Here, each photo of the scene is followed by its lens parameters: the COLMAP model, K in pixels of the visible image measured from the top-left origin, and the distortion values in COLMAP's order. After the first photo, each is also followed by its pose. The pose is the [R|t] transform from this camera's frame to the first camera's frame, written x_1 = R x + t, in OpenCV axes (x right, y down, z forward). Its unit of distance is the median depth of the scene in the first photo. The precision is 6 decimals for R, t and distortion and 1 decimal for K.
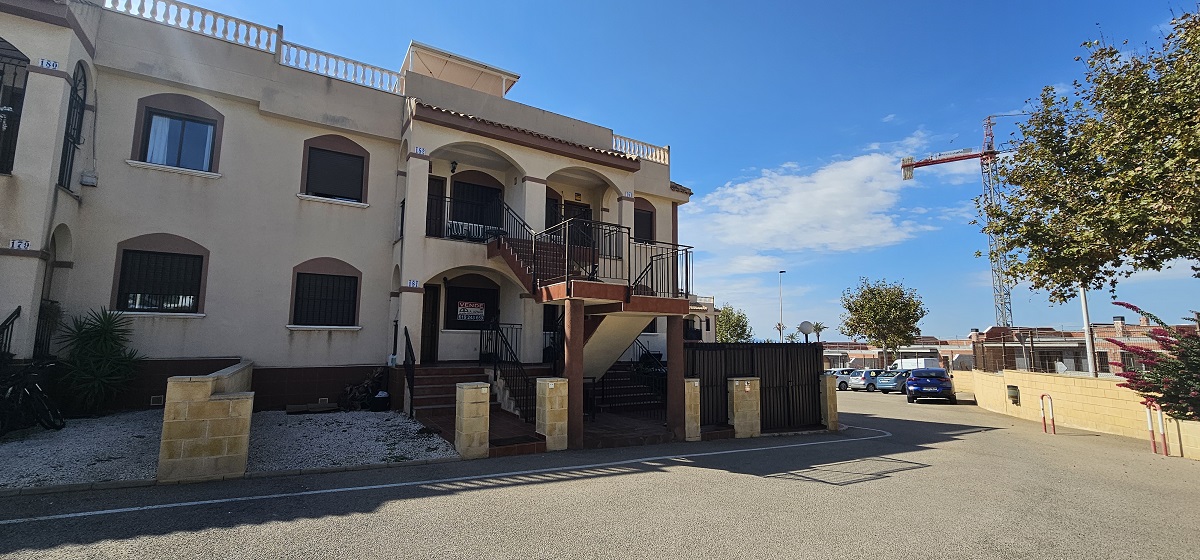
lens RADIAL K [[477.9, 0, 600.0], [0, 477.9, 280.0], [0, 0, 1]] dist [0.018452, -0.000104]
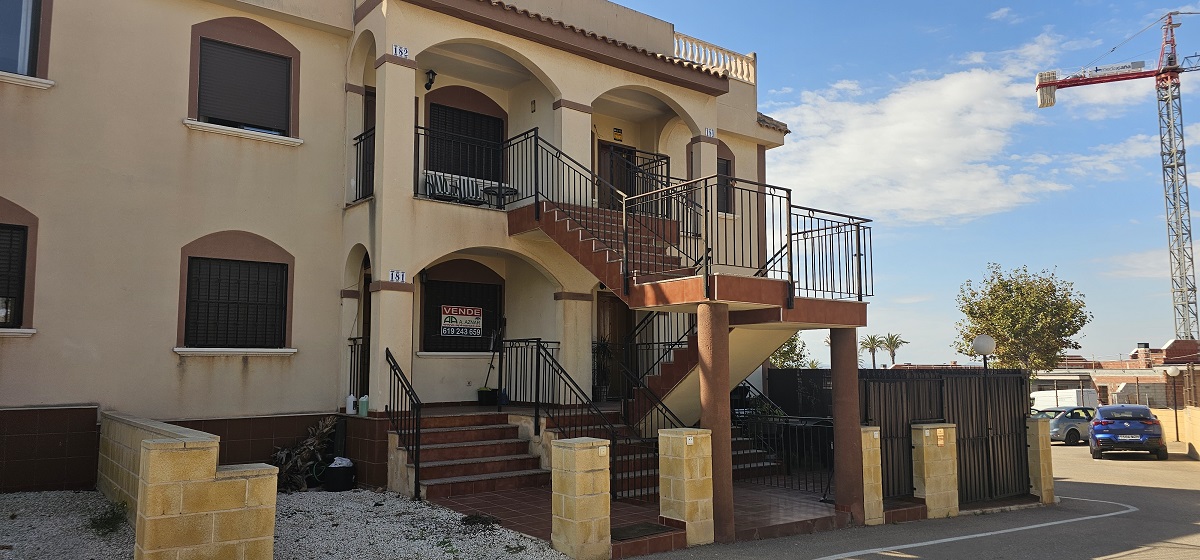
lens RADIAL K [[778.6, 0, 600.0], [0, 778.6, 280.0], [0, 0, 1]] dist [0.073717, 0.000552]
pose [[0.994460, 0.000308, 0.105118, -0.195887], [-0.002141, 0.999848, 0.017325, -0.004150], [-0.105097, -0.017454, 0.994309, 0.000920]]
